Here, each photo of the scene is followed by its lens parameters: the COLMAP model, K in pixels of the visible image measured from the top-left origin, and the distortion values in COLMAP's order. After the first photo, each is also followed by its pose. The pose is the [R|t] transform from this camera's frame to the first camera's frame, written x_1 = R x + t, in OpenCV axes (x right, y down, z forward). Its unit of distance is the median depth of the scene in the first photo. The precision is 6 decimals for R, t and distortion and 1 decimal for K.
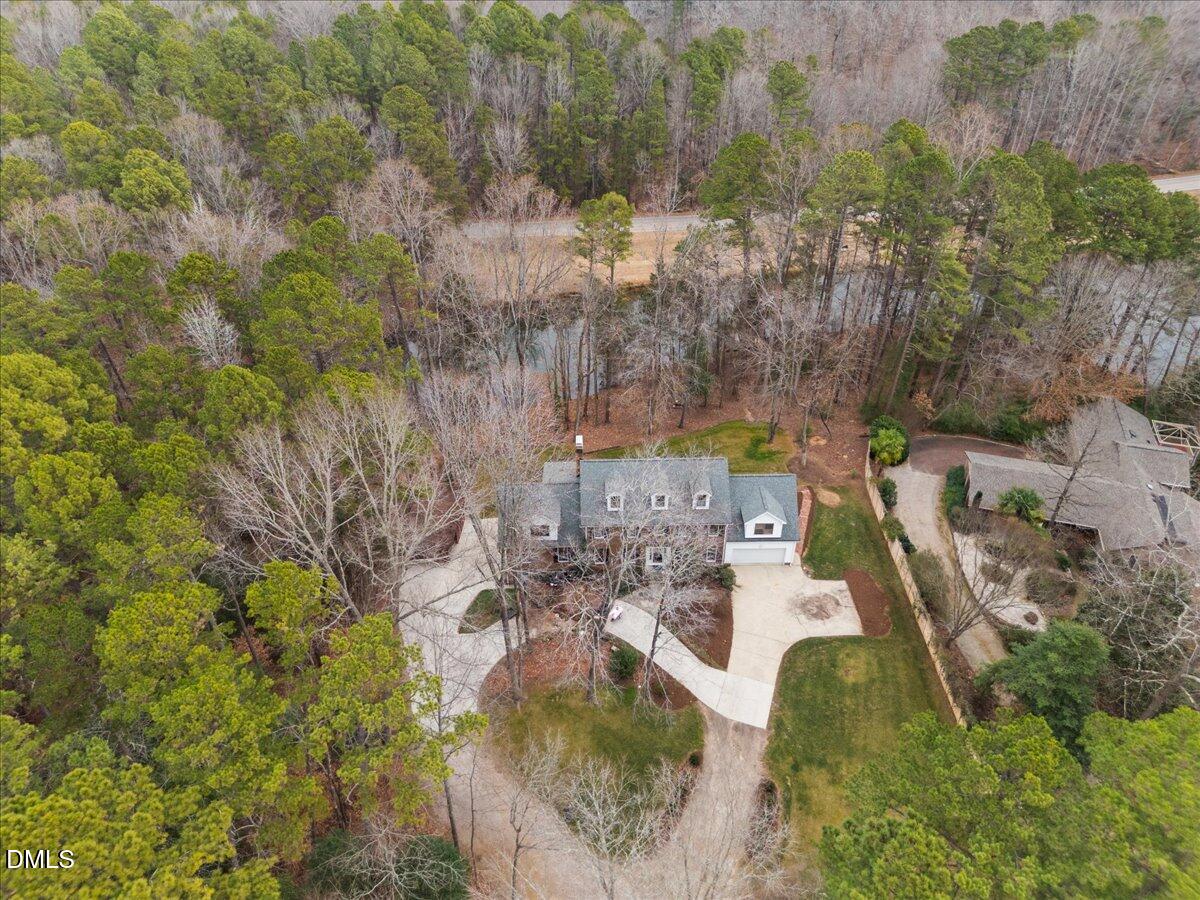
lens RADIAL K [[843.0, 0, 597.8], [0, 843.0, 457.4], [0, 0, 1]] dist [0.077588, -0.066071]
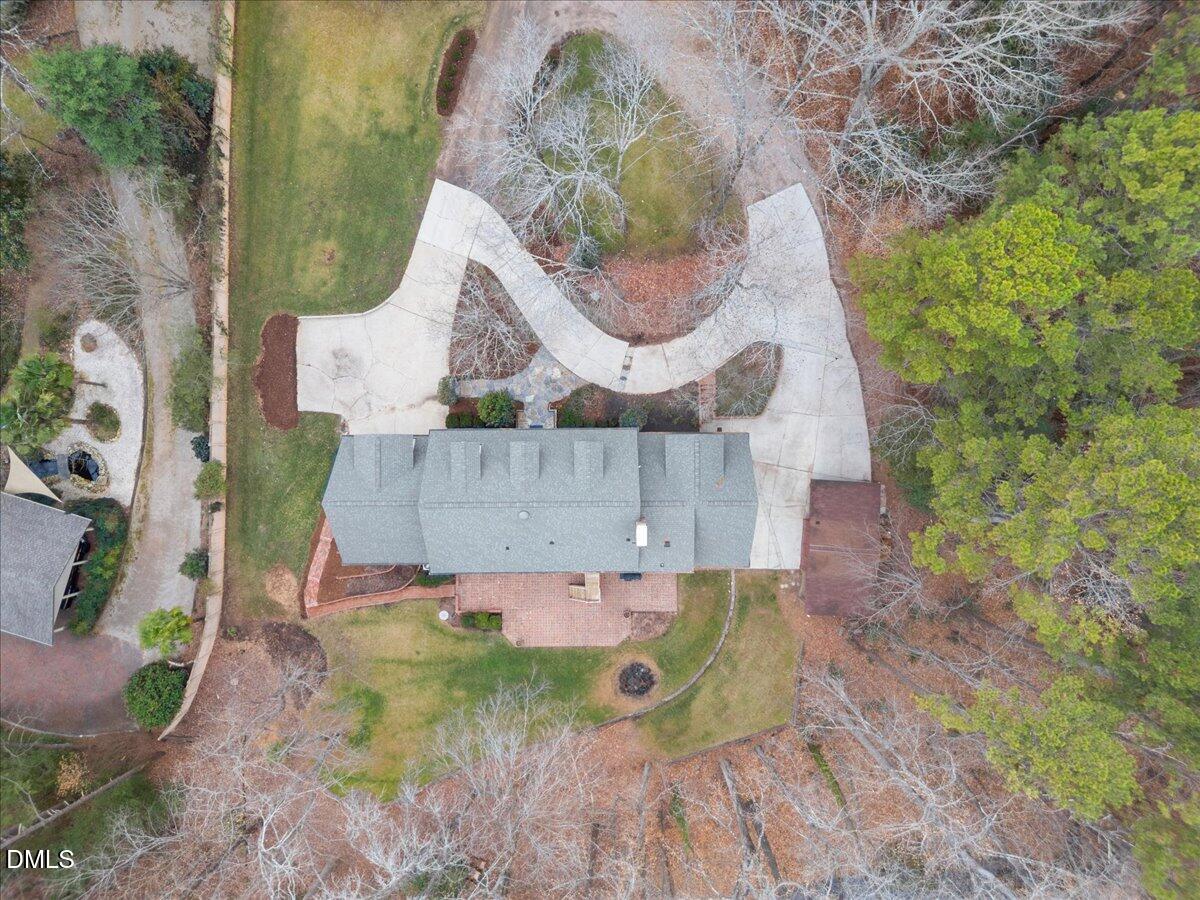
lens RADIAL K [[842.0, 0, 597.3], [0, 842.0, 448.2], [0, 0, 1]] dist [0.093448, -0.089405]
pose [[-0.999410, -0.011304, 0.032435, -0.010218], [0.032555, -0.612840, 0.789536, -0.505448], [0.010952, 0.790126, 0.612846, 0.569863]]
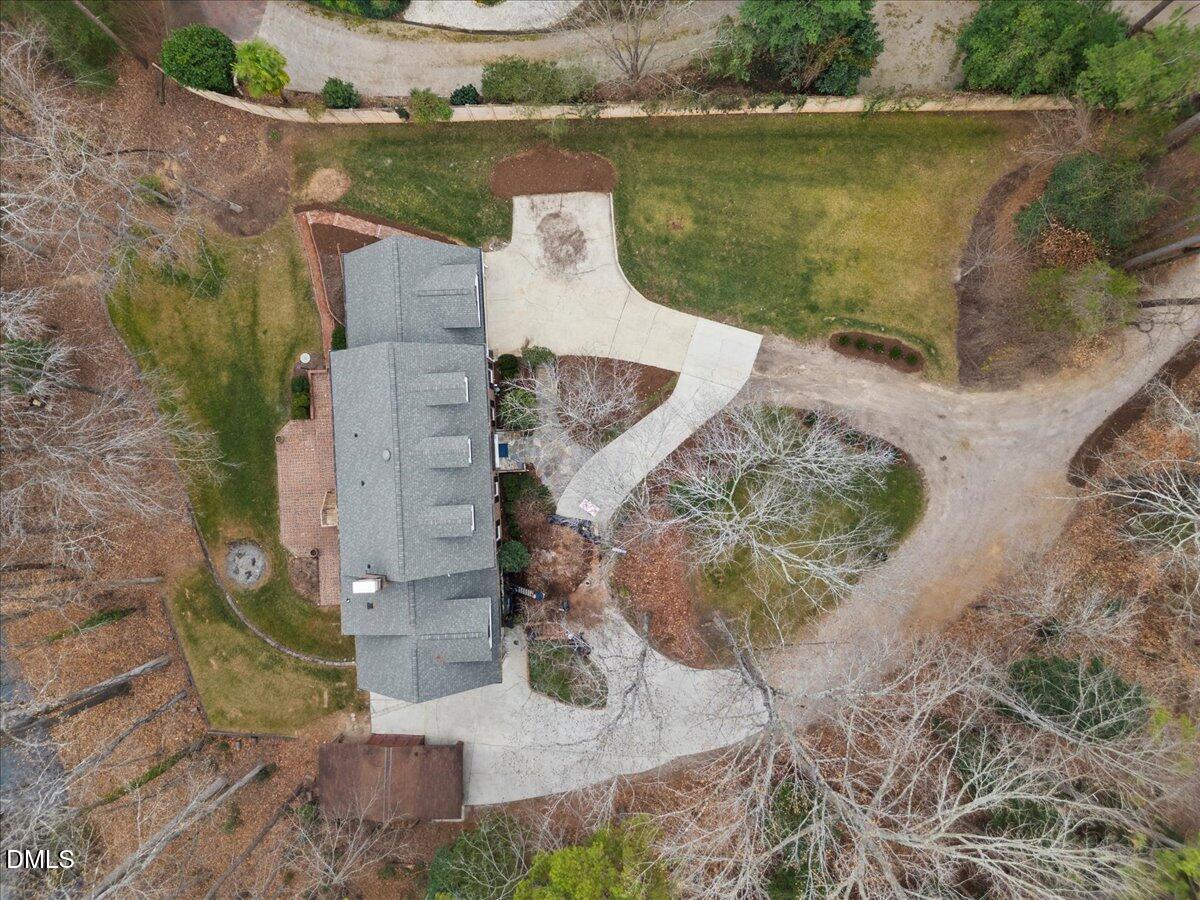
lens RADIAL K [[842.0, 0, 597.3], [0, 842.0, 448.2], [0, 0, 1]] dist [0.093448, -0.089405]
pose [[-0.028152, -0.999383, 0.021018, 0.058906], [0.627182, -0.001287, 0.778872, -0.395494], [-0.778364, 0.035109, 0.626831, 0.509174]]
